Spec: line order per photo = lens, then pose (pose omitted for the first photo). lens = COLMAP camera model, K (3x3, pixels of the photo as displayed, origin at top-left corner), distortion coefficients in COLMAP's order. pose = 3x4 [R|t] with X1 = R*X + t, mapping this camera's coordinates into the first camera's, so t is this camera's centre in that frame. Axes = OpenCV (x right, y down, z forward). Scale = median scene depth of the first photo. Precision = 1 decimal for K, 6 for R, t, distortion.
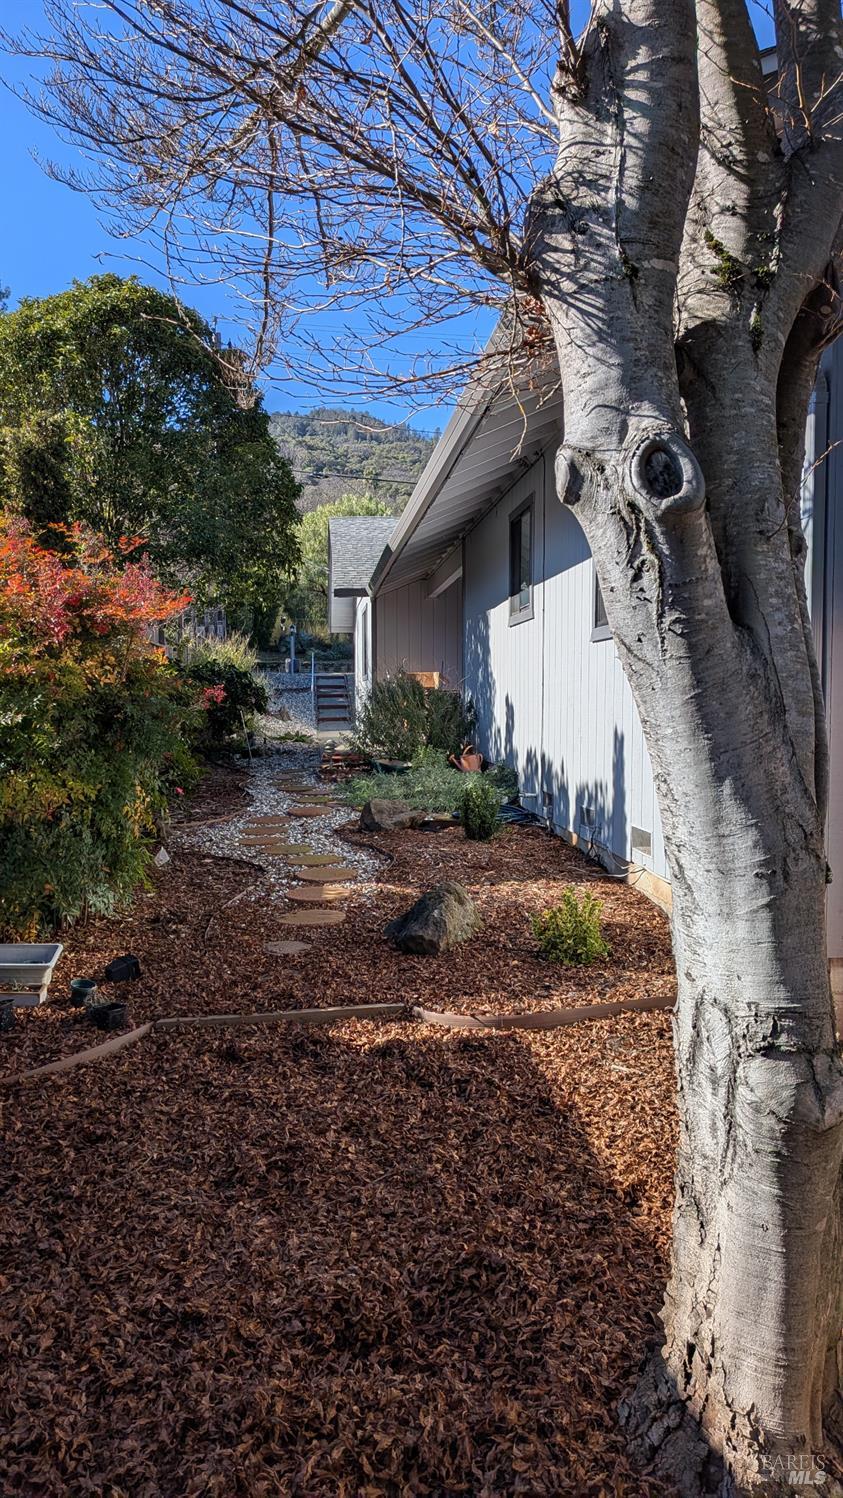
lens RADIAL K [[1065.4, 0, 422.2], [0, 1065.4, 745.4], [0, 0, 1]] dist [0.147404, -0.000855]
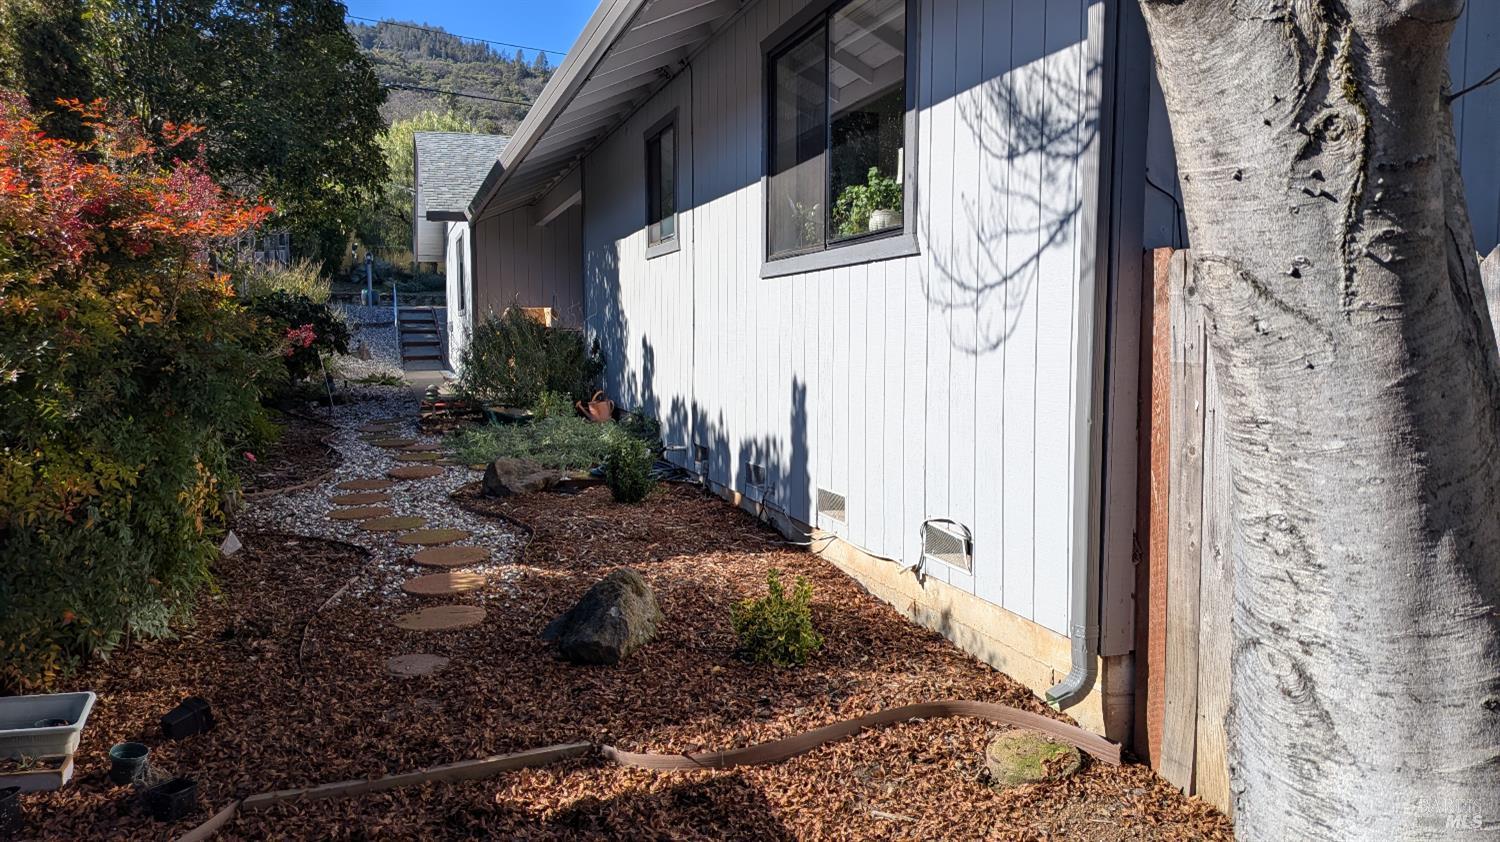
lens RADIAL K [[1068.8, 0, 769.8], [0, 1068.8, 418.8], [0, 0, 1]] dist [0.103156, -0.125879]
pose [[0.971871, -0.015810, 0.234983, -0.059605], [0.007536, 0.999321, 0.036068, -0.016661], [-0.235394, -0.033283, 0.971330, 0.187251]]
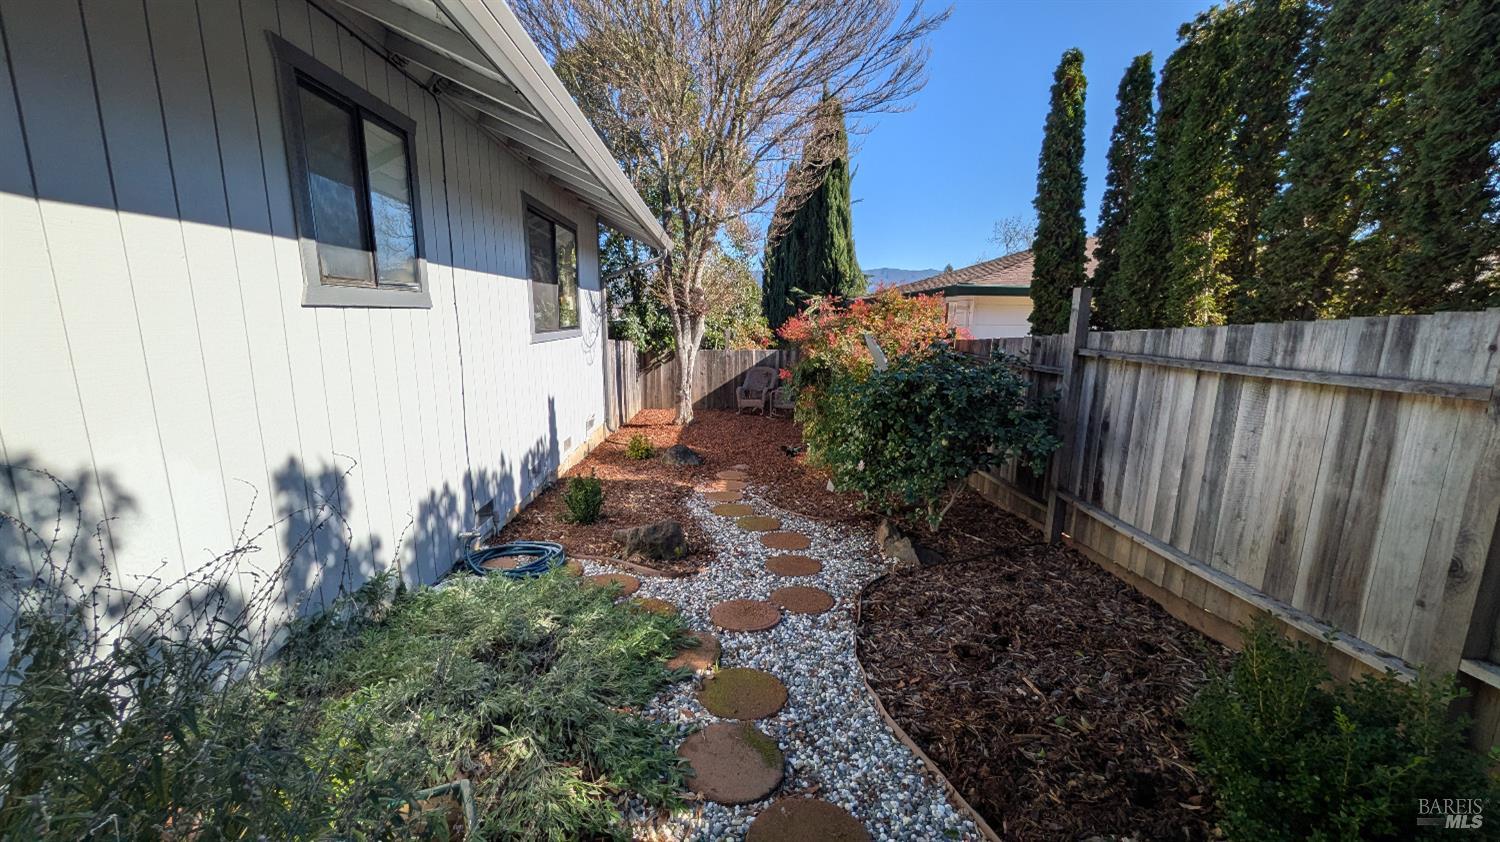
lens RADIAL K [[589.8, 0, 750.0], [0, 589.8, 421.0], [0, 0, 1]] dist [-0.000079, -0.000002]
pose [[-0.998449, -0.016249, 0.053242, -0.222955], [-0.004136, 0.975459, 0.220143, -0.223993], [-0.055512, 0.219581, -0.974014, 2.351016]]
